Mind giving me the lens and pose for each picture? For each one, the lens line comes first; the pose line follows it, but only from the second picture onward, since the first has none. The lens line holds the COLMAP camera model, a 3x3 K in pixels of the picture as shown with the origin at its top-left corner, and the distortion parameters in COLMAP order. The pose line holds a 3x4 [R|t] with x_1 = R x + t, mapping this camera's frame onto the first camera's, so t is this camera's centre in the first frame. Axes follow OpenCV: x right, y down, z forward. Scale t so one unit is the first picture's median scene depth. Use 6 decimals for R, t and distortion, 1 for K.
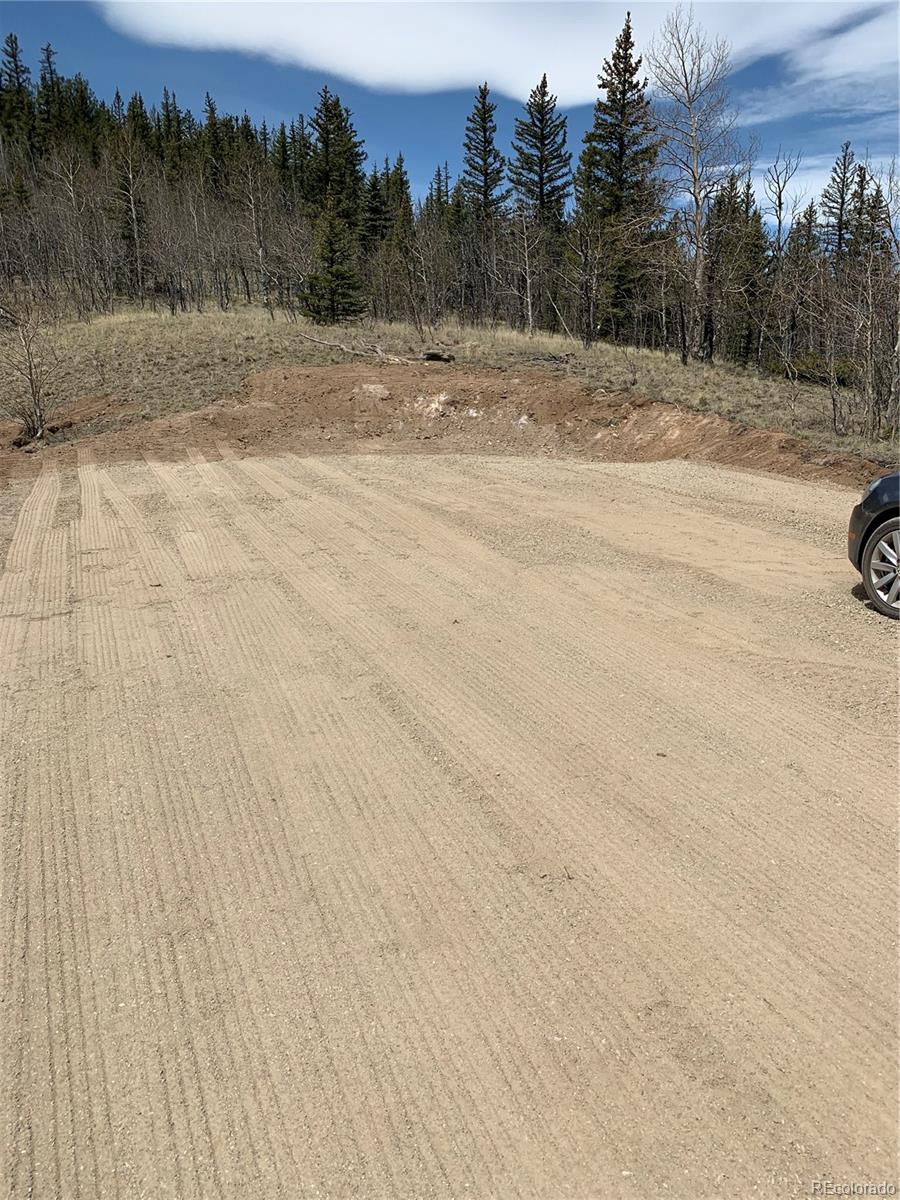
lens RADIAL K [[909.9, 0, 468.6], [0, 909.9, 594.7], [0, 0, 1]] dist [0.013689, -0.024784]
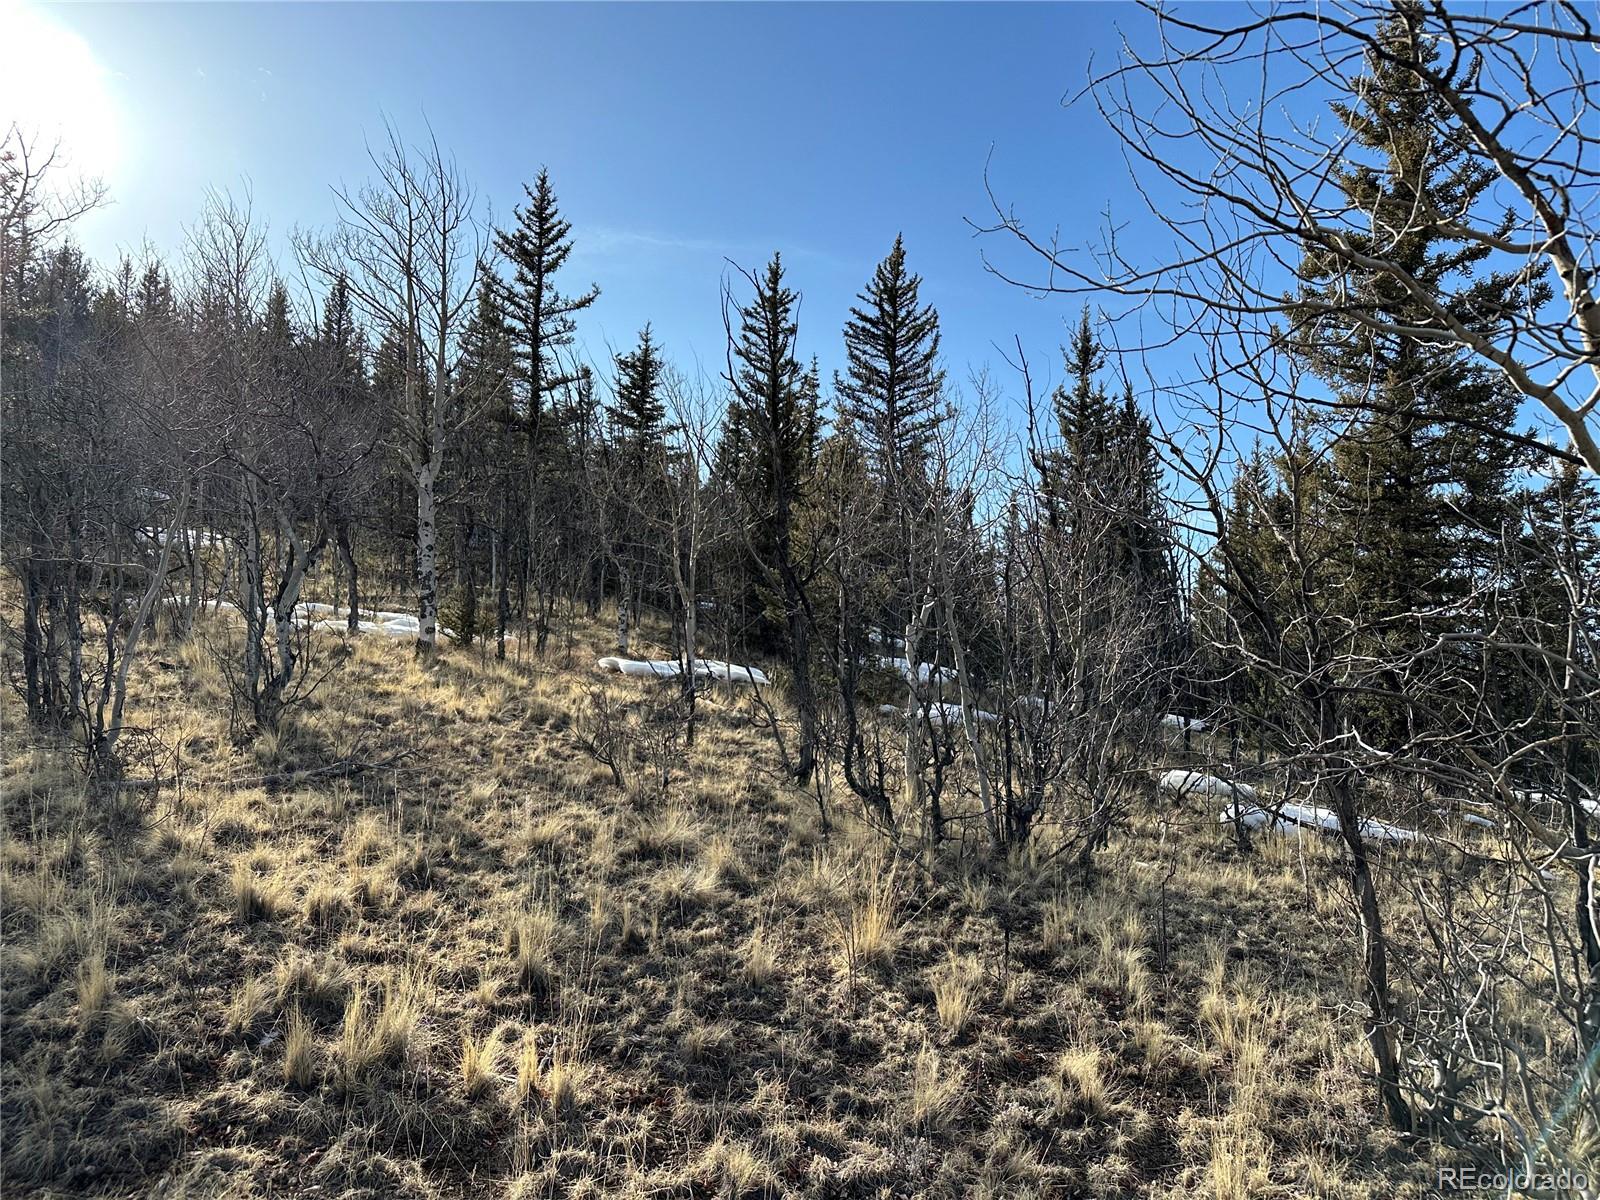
lens RADIAL K [[1108.9, 0, 799.3], [0, 1108.9, 597.3], [0, 0, 1]] dist [0.047729, -0.052089]
pose [[0.981453, 0.031539, 0.189091, -0.663873], [0.024166, 0.958150, -0.285244, -0.941144], [-0.190174, 0.284523, 0.939617, 2.506110]]
